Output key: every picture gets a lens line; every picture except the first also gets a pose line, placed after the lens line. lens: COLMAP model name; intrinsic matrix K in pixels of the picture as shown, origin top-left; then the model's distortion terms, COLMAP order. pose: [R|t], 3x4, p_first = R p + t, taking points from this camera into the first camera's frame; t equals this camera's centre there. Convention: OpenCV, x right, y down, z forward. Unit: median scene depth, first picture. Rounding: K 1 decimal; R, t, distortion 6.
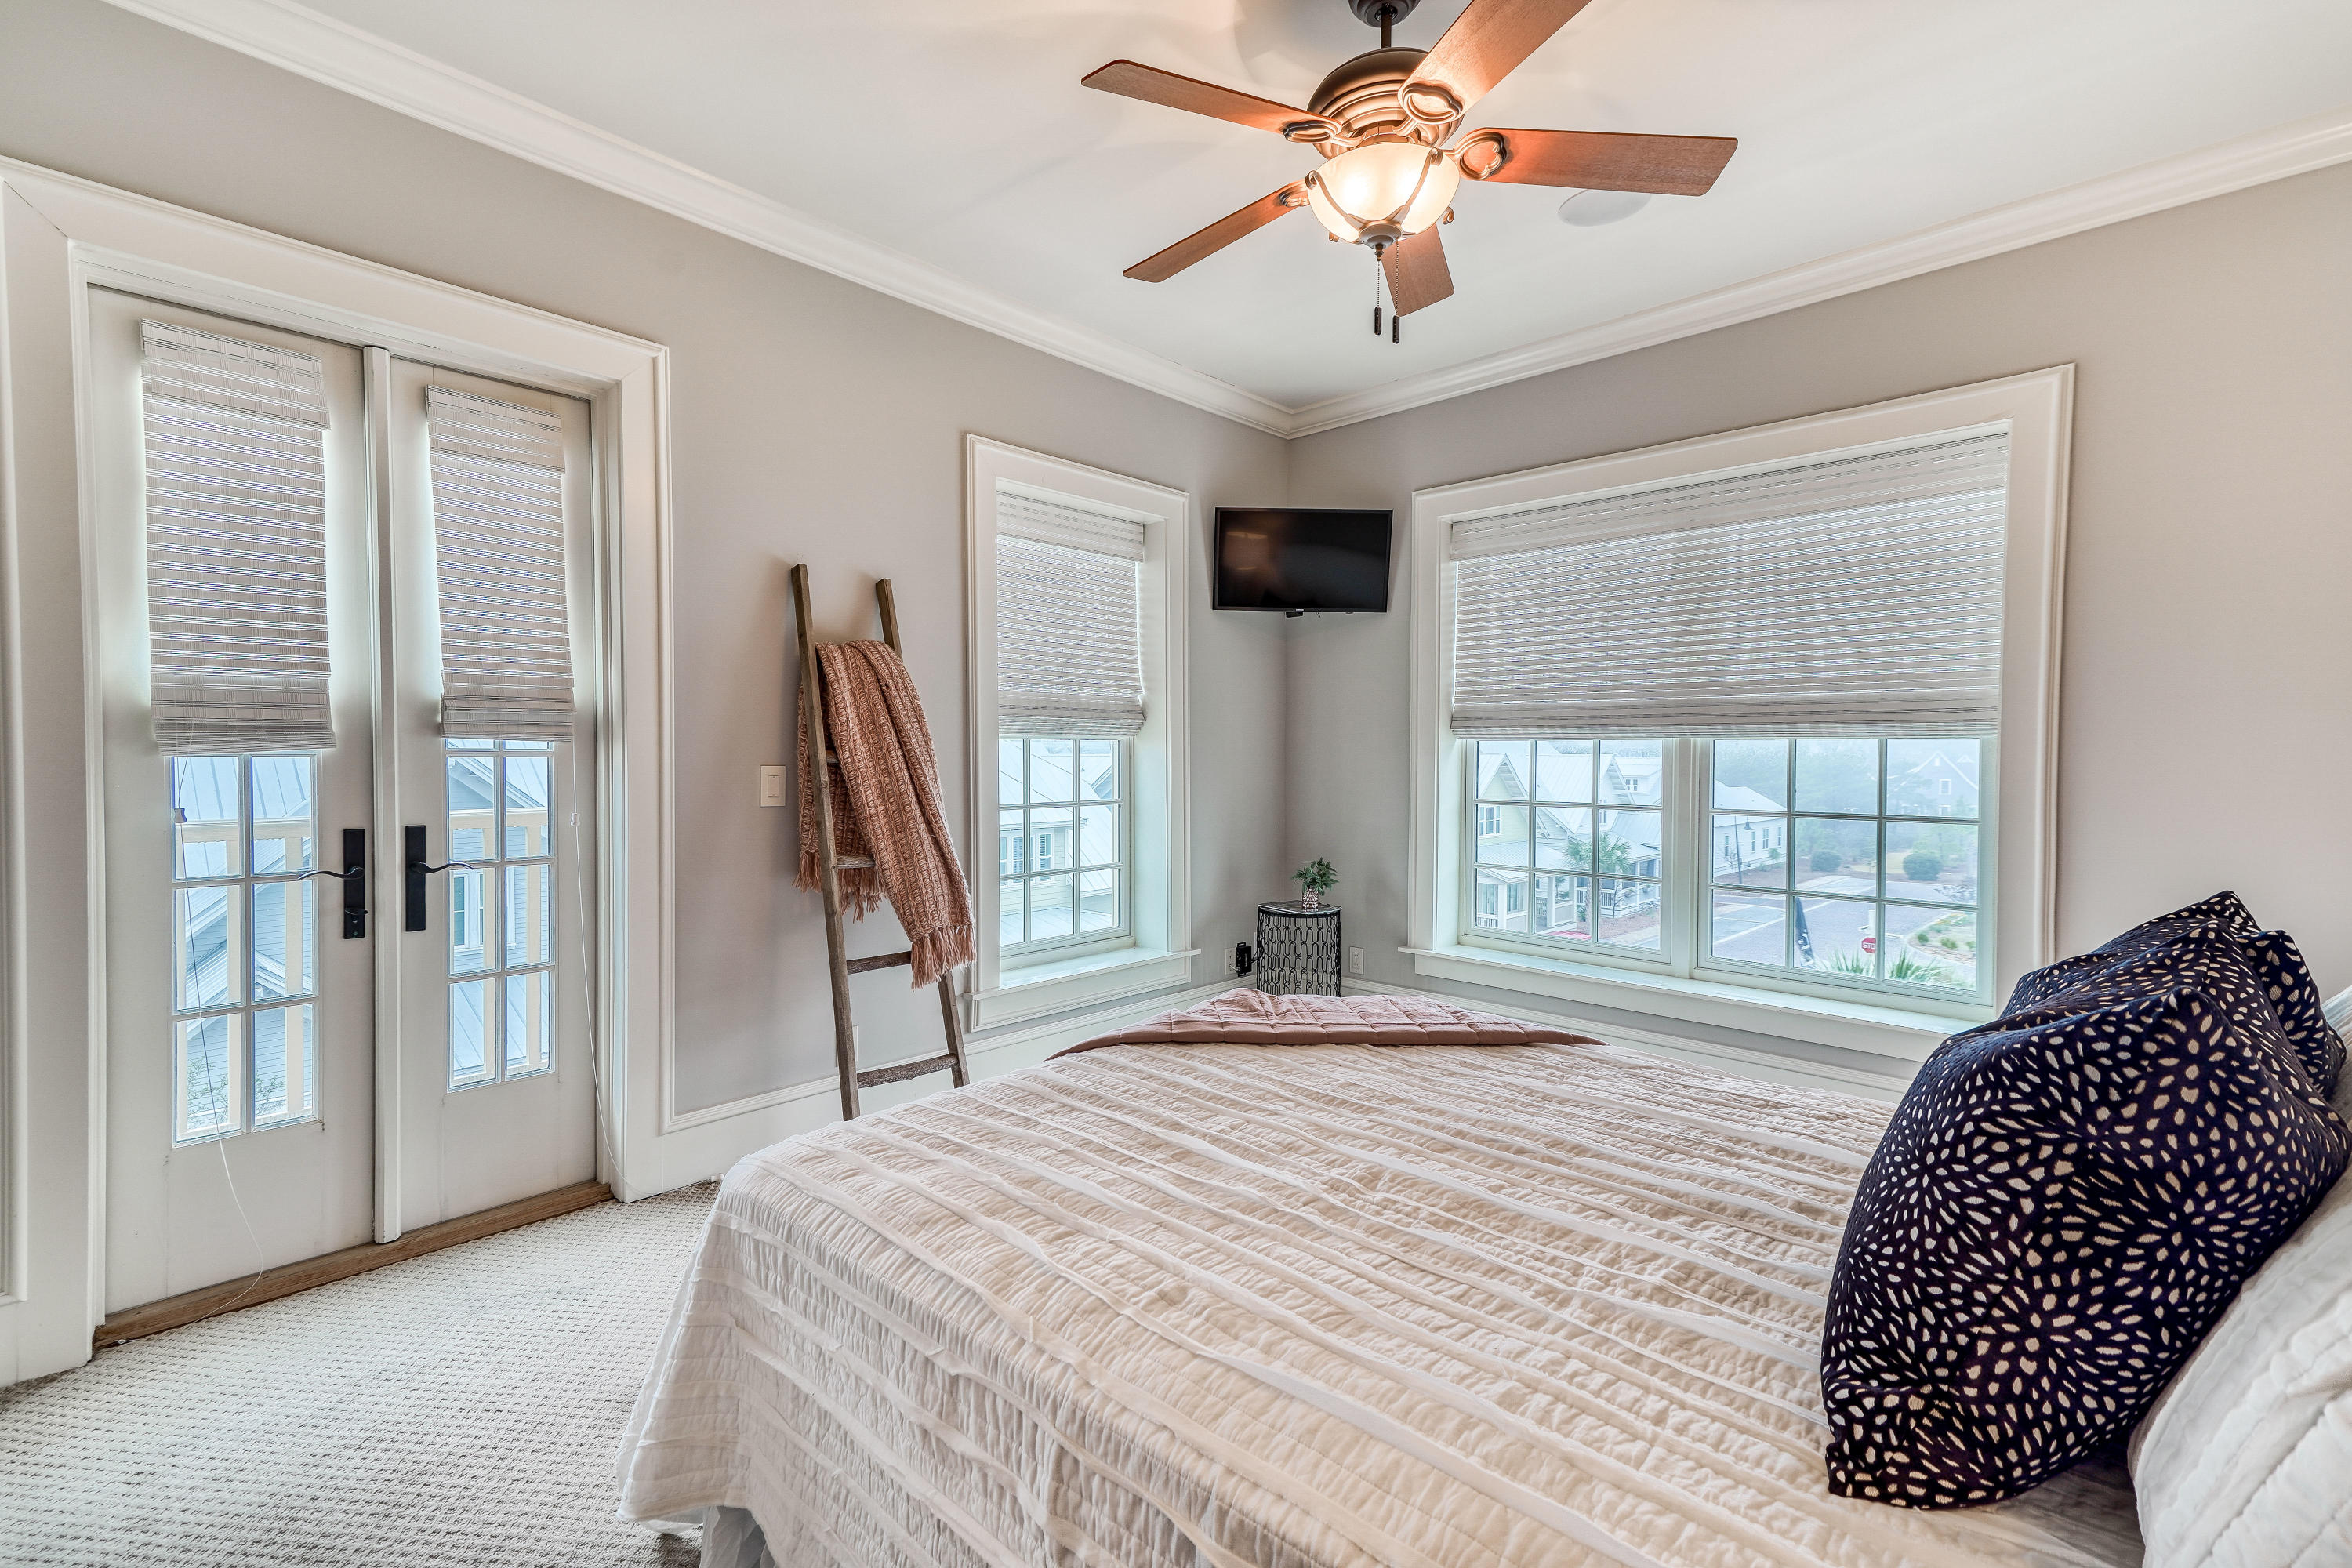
lens RADIAL K [[1075.2, 0, 1170.2], [0, 1075.2, 776.6], [0, 0, 1]] dist [0.045258, -0.000243]
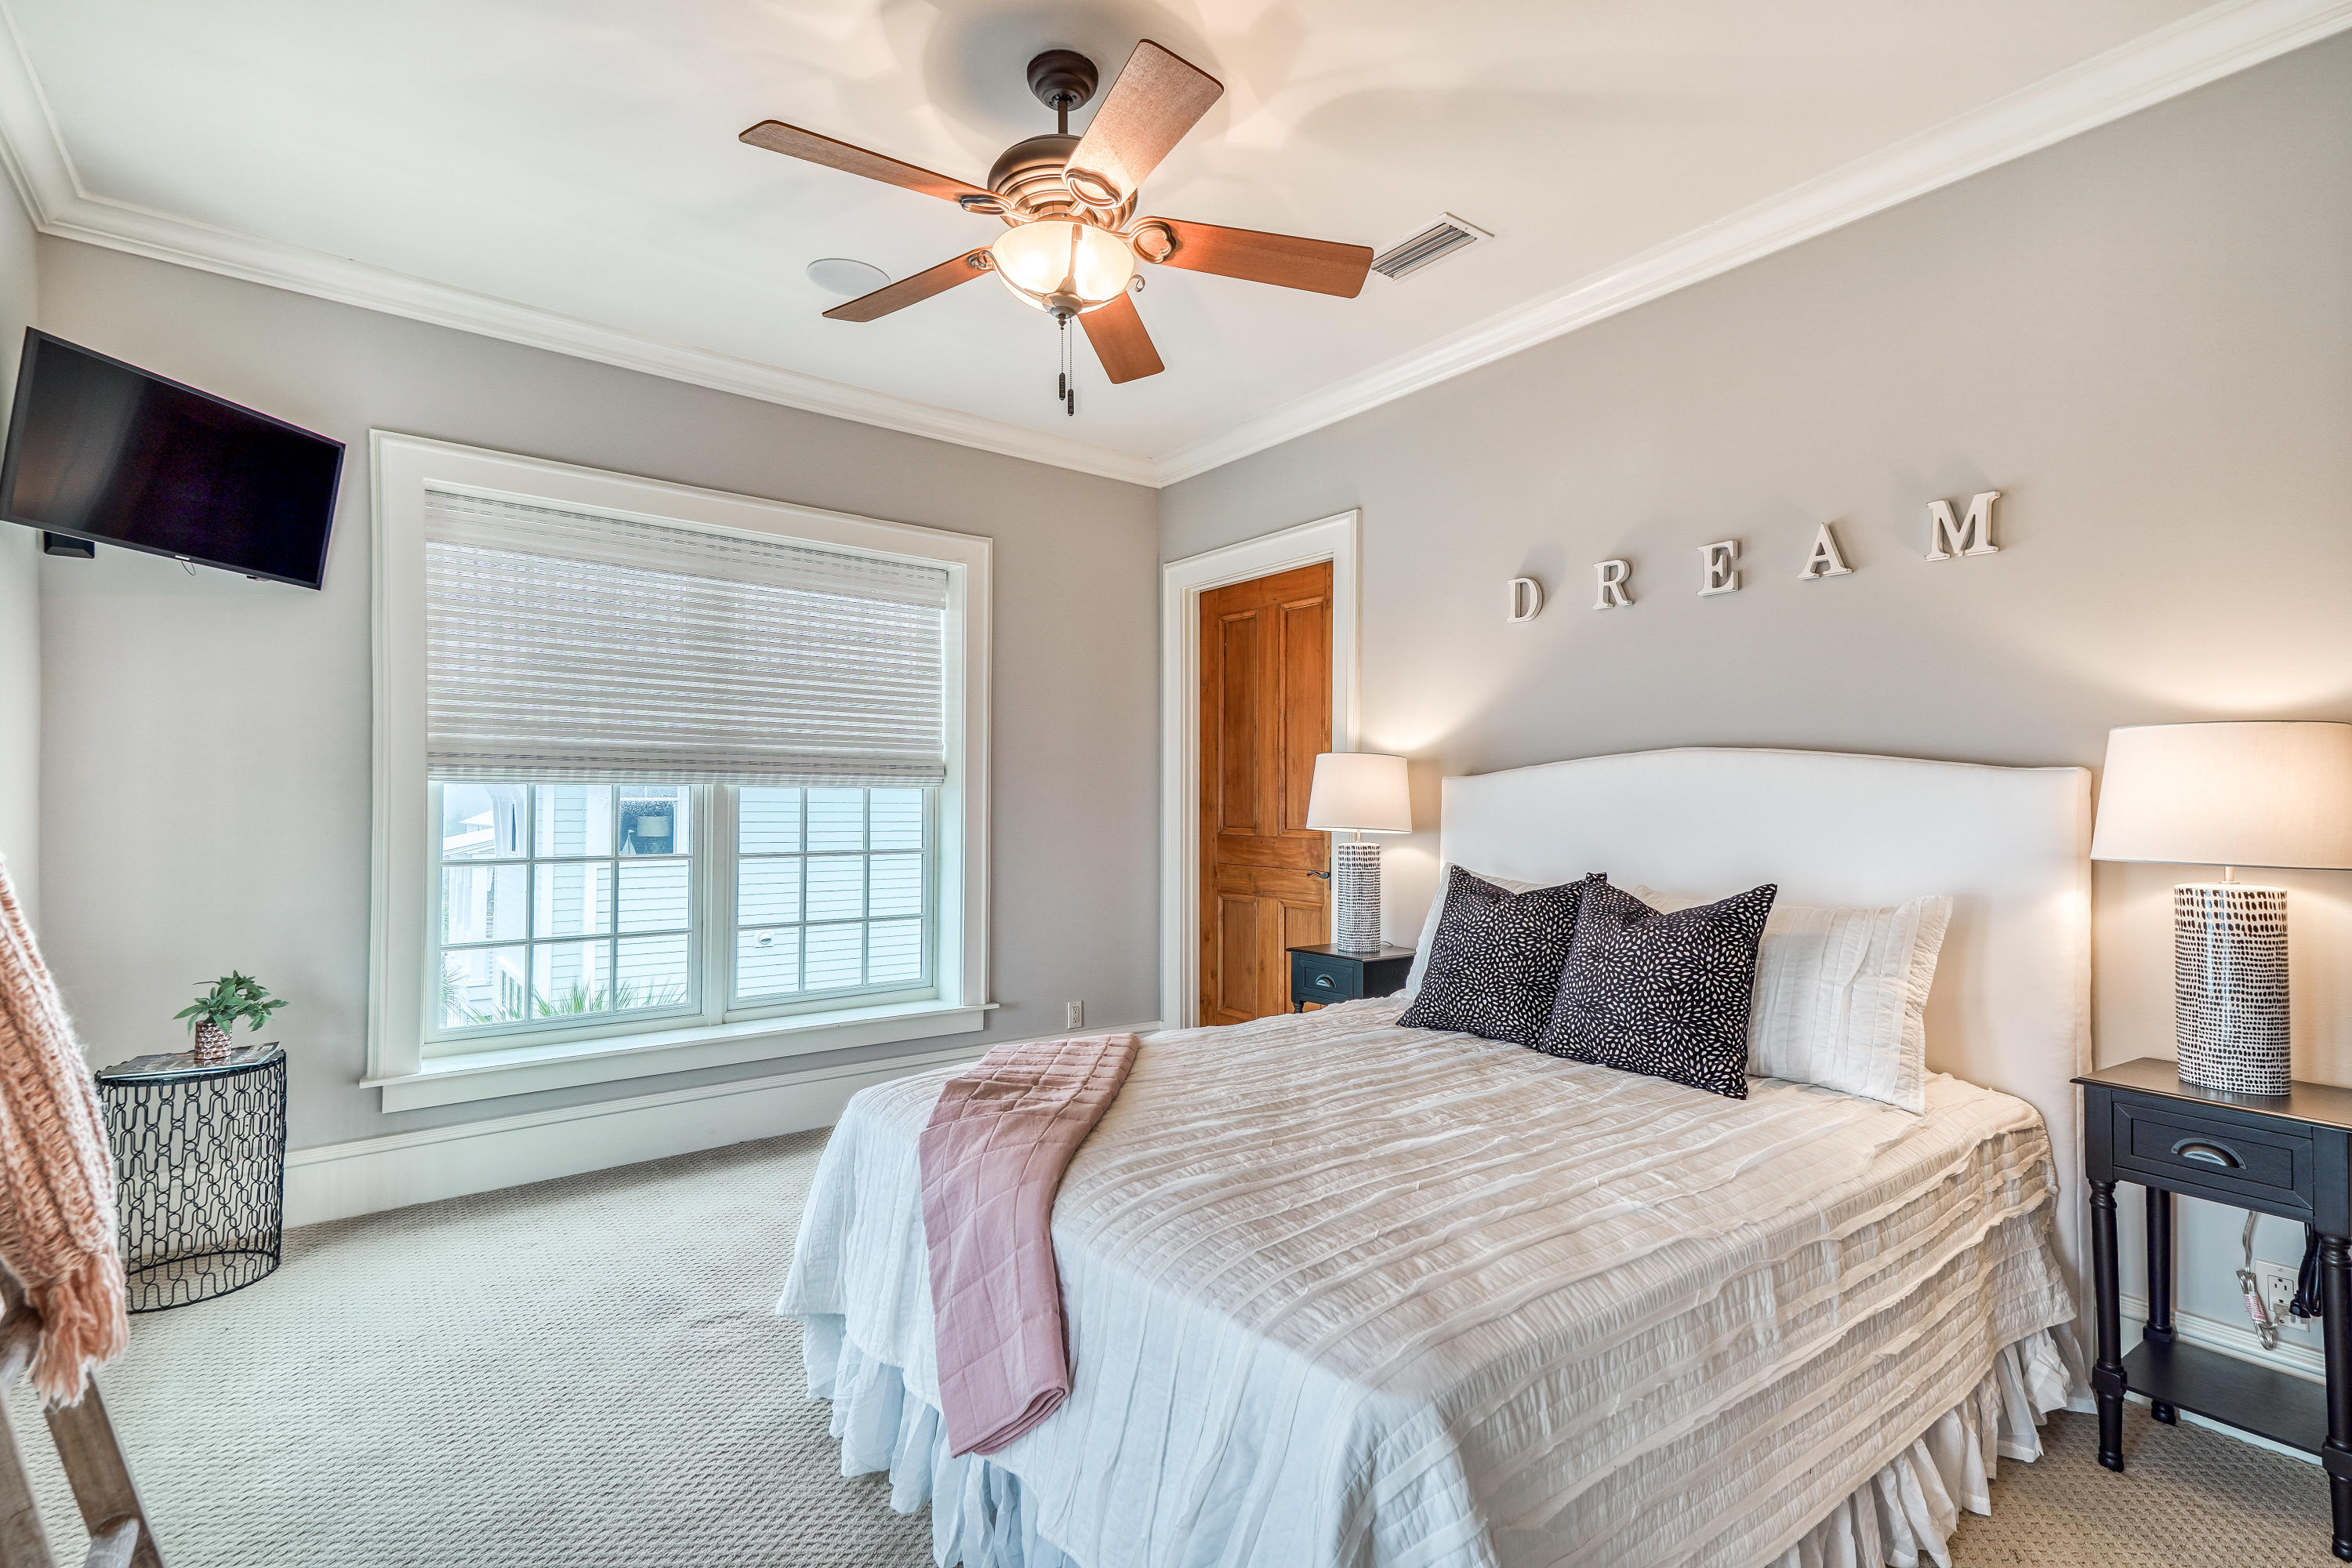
lens RADIAL K [[1109.8, 0, 1173.2], [0, 1109.8, 792.6], [0, 0, 1]] dist [0.050889, -0.004655]
pose [[0.157562, 0.002598, 0.987506, -1.050051], [0.017971, 0.999823, -0.005498, -0.033015], [-0.987345, 0.018613, 0.157488, 0.911724]]
